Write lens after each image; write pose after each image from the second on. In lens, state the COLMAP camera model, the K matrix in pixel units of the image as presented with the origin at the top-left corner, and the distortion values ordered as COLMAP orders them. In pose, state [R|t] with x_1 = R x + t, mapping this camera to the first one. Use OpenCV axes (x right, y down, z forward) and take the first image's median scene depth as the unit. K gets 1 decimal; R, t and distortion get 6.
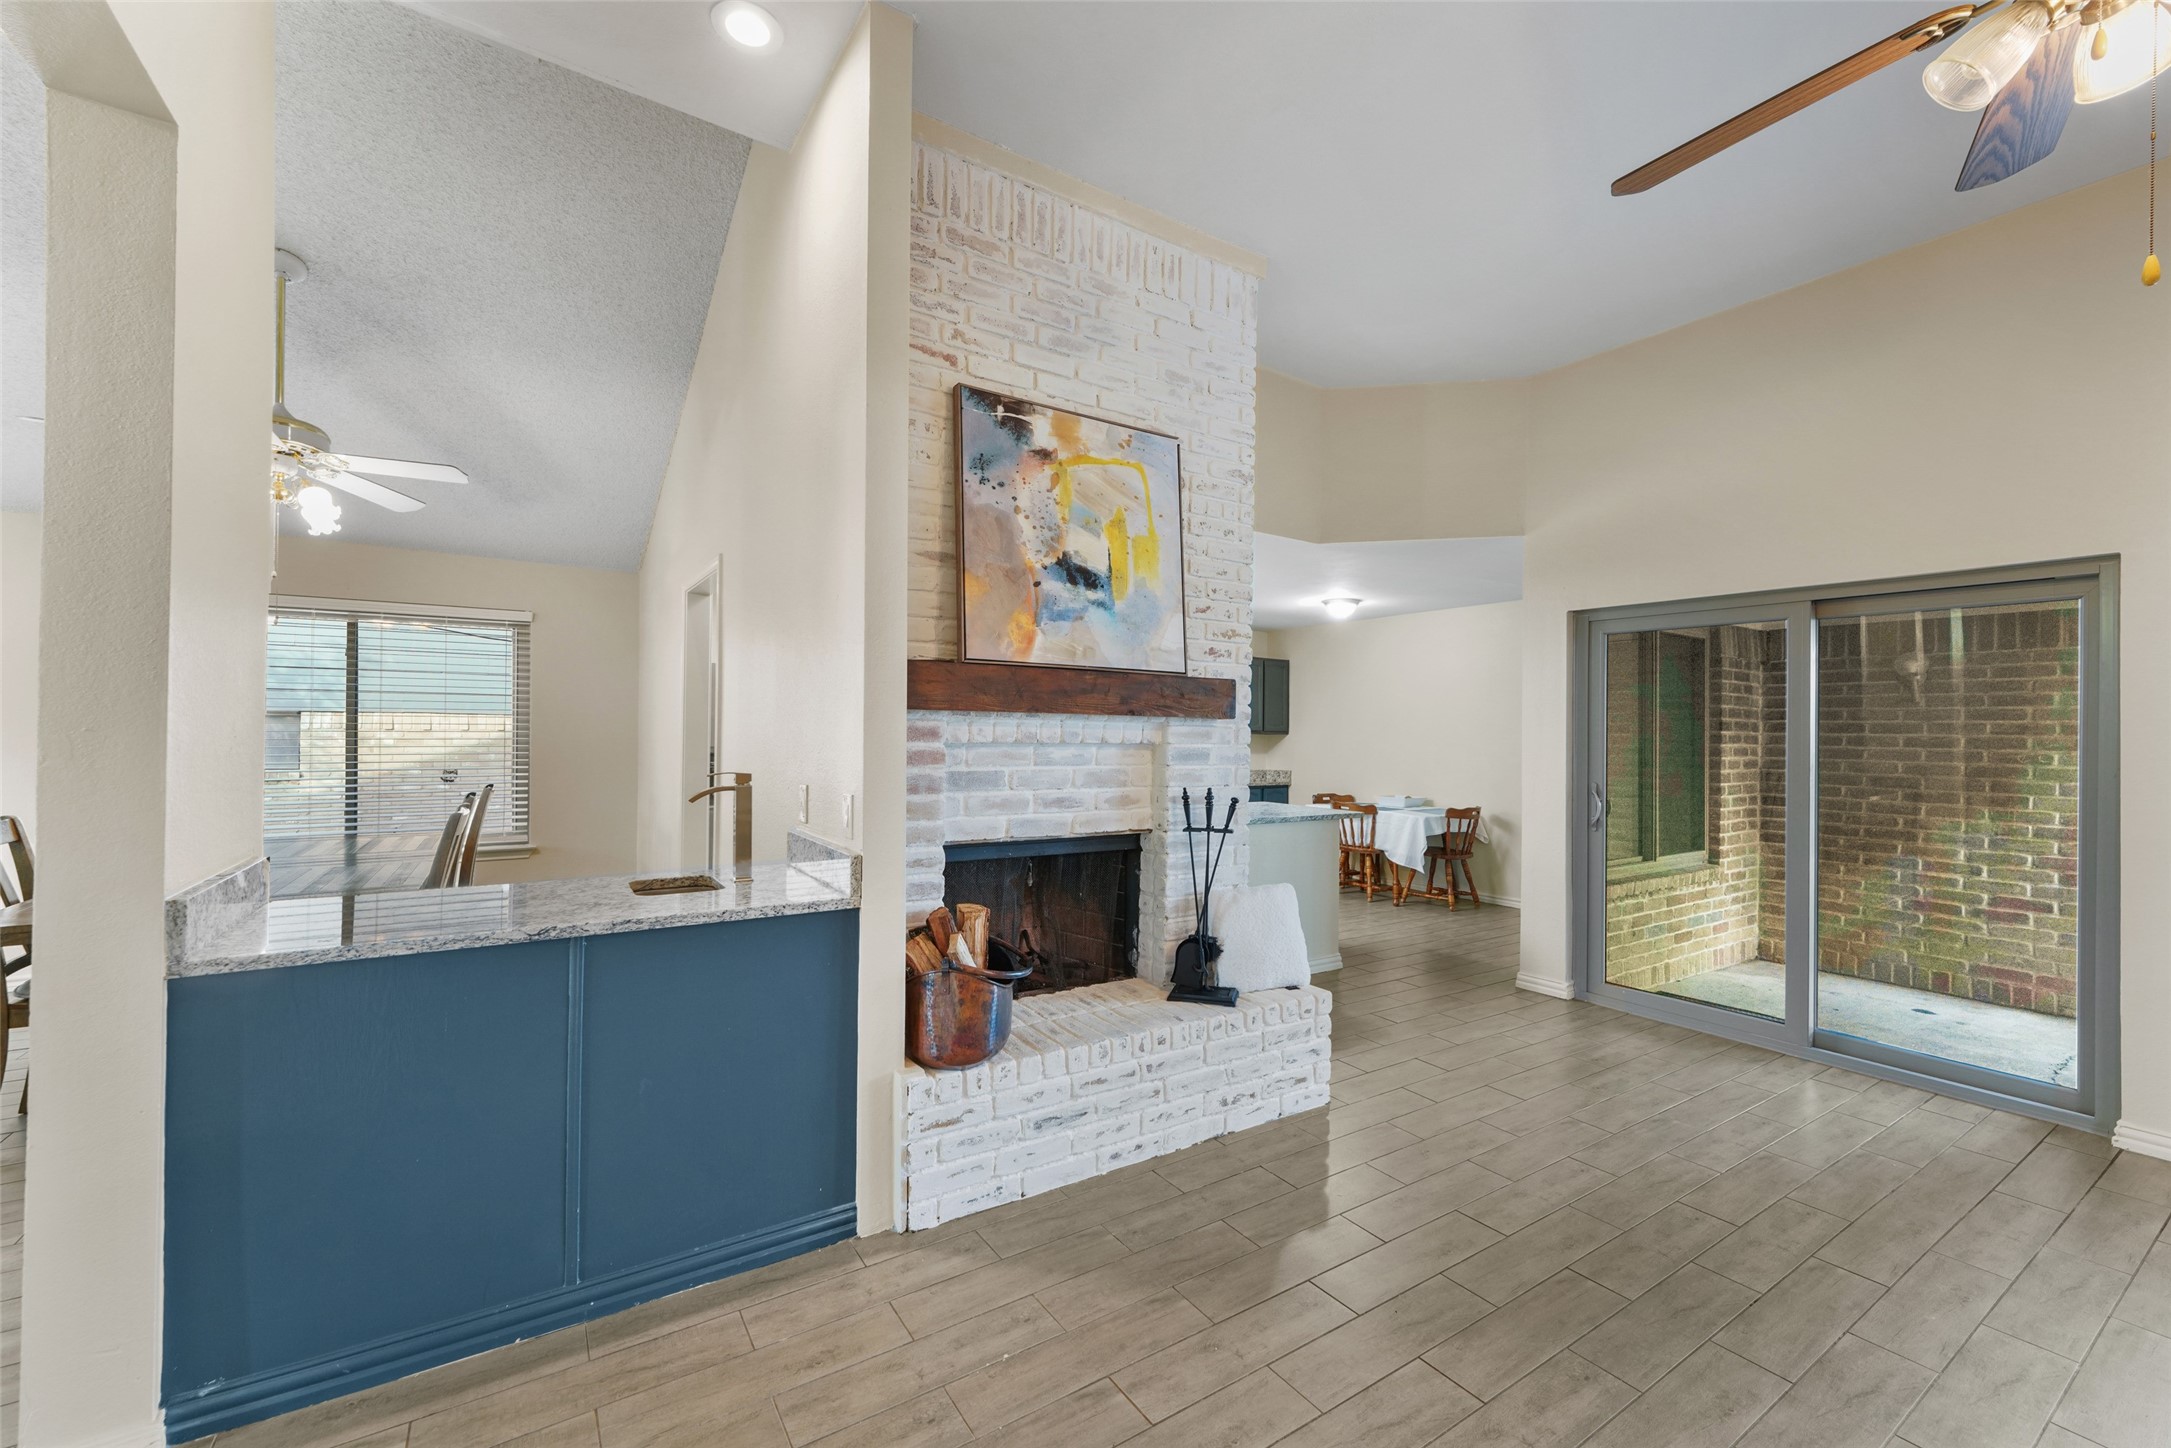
lens RADIAL K [[858.4, 0, 1066.6], [0, 858.4, 727.2], [0, 0, 1]] dist [0.010954, -0.000810]
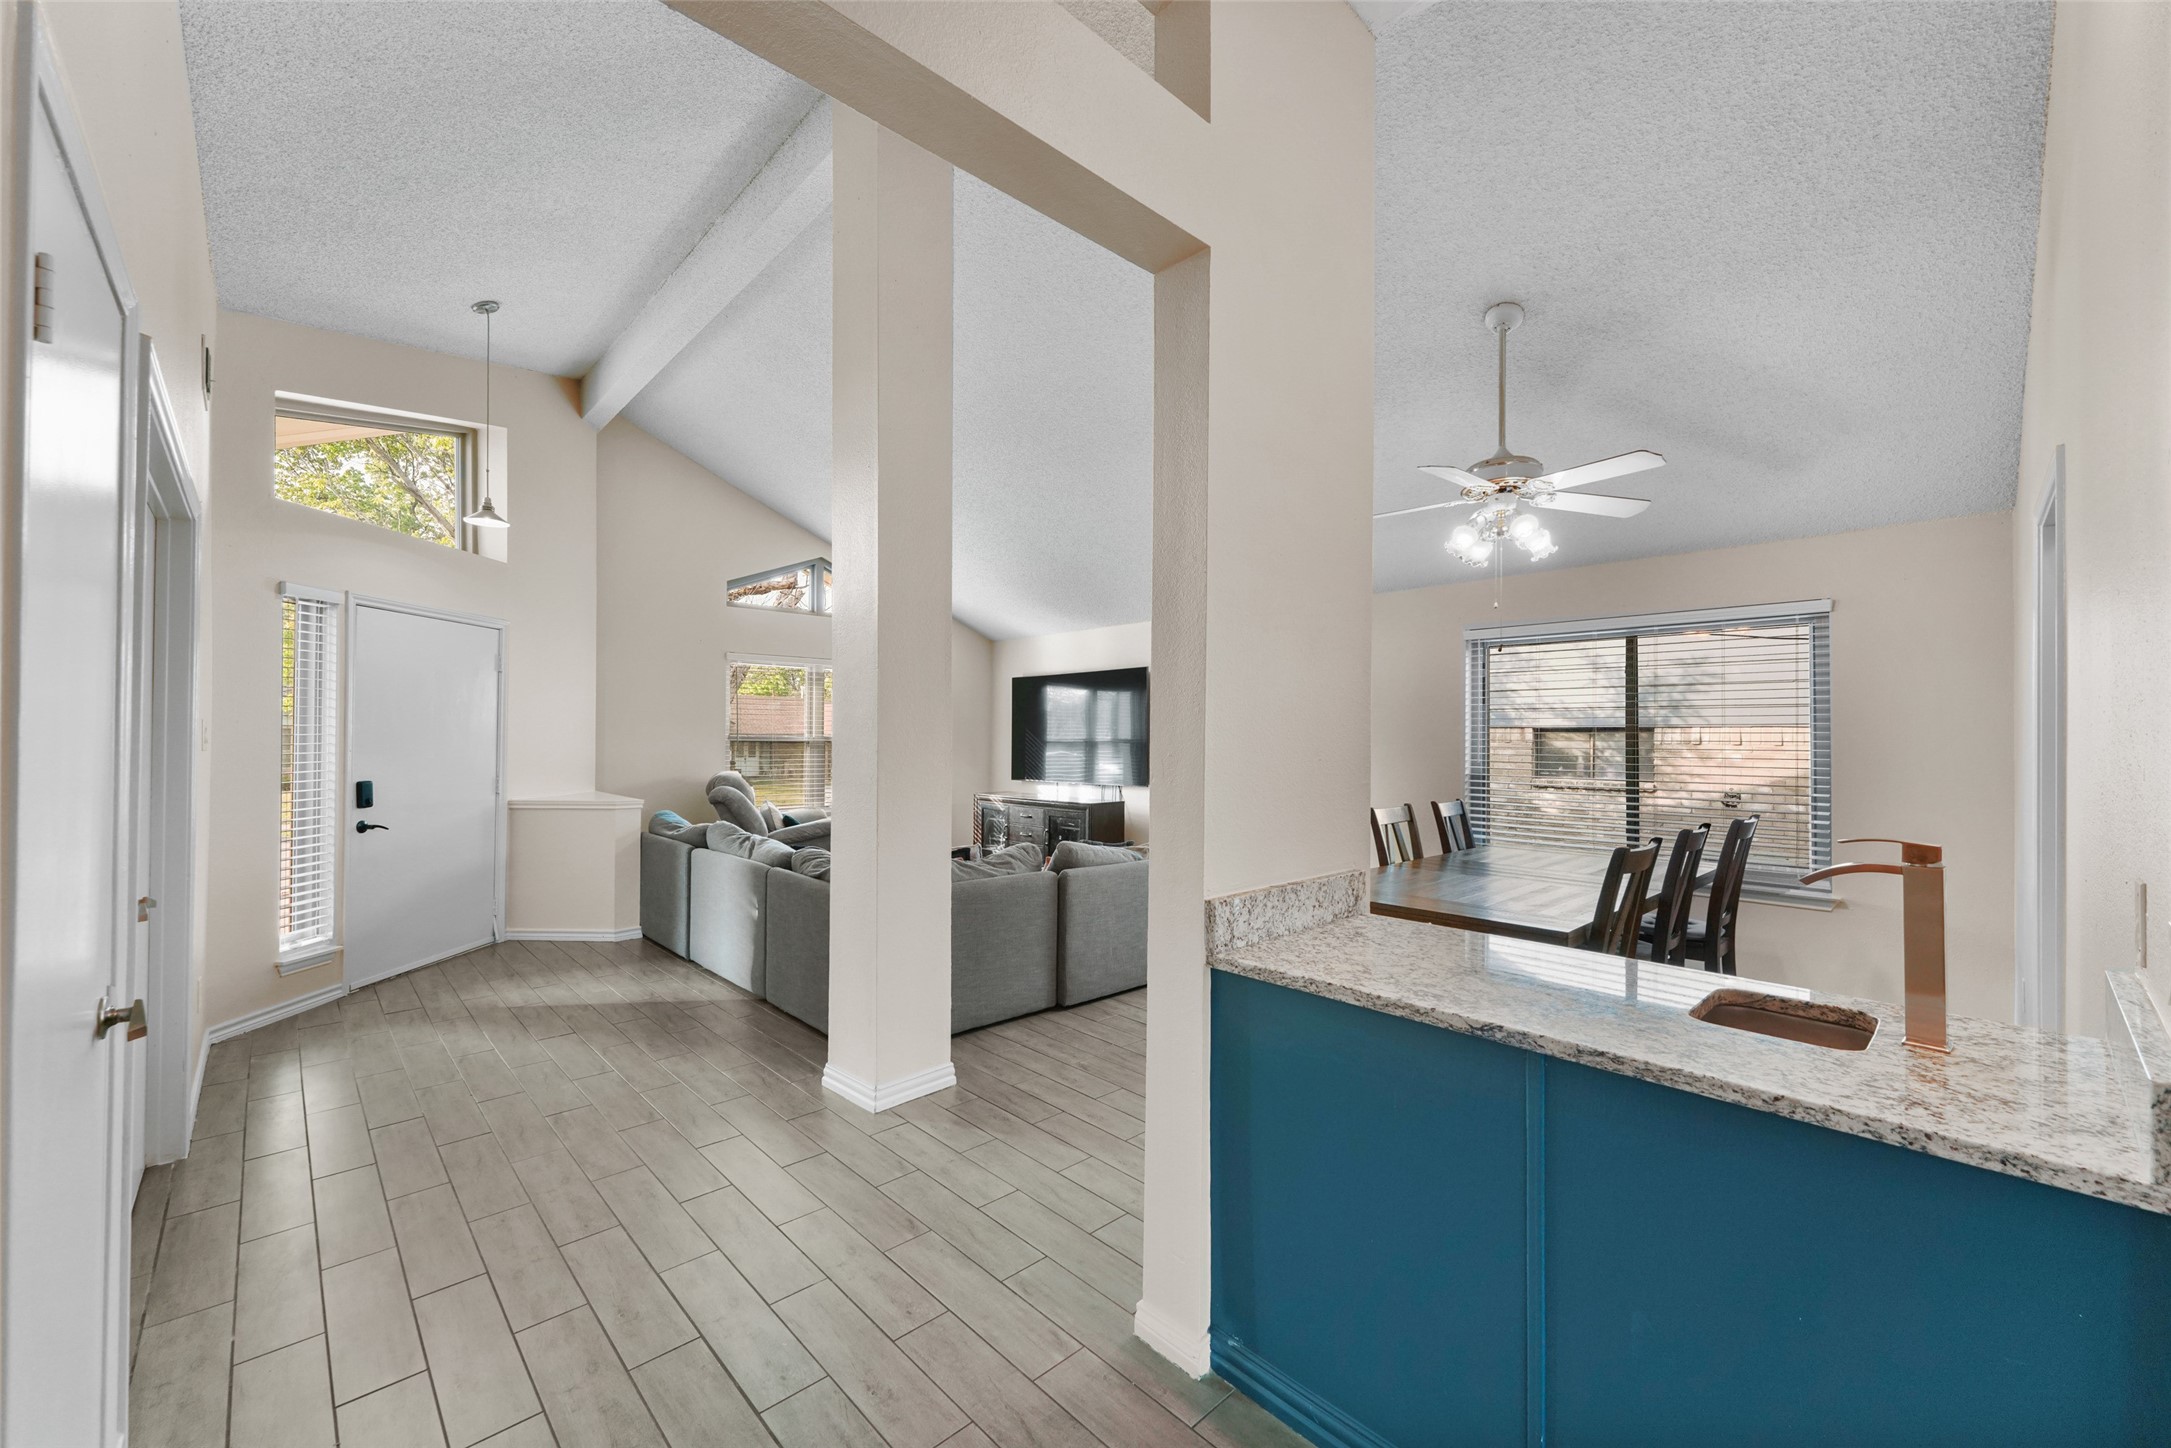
lens RADIAL K [[858.4, 0, 1066.6], [0, 858.4, 727.2], [0, 0, 1]] dist [0.010954, -0.000810]
pose [[0.185702, -0.016814, -0.982462, 0.037062], [0.002184, 0.999858, -0.016699, -0.007590], [0.982604, 0.000955, 0.185712, 0.256164]]
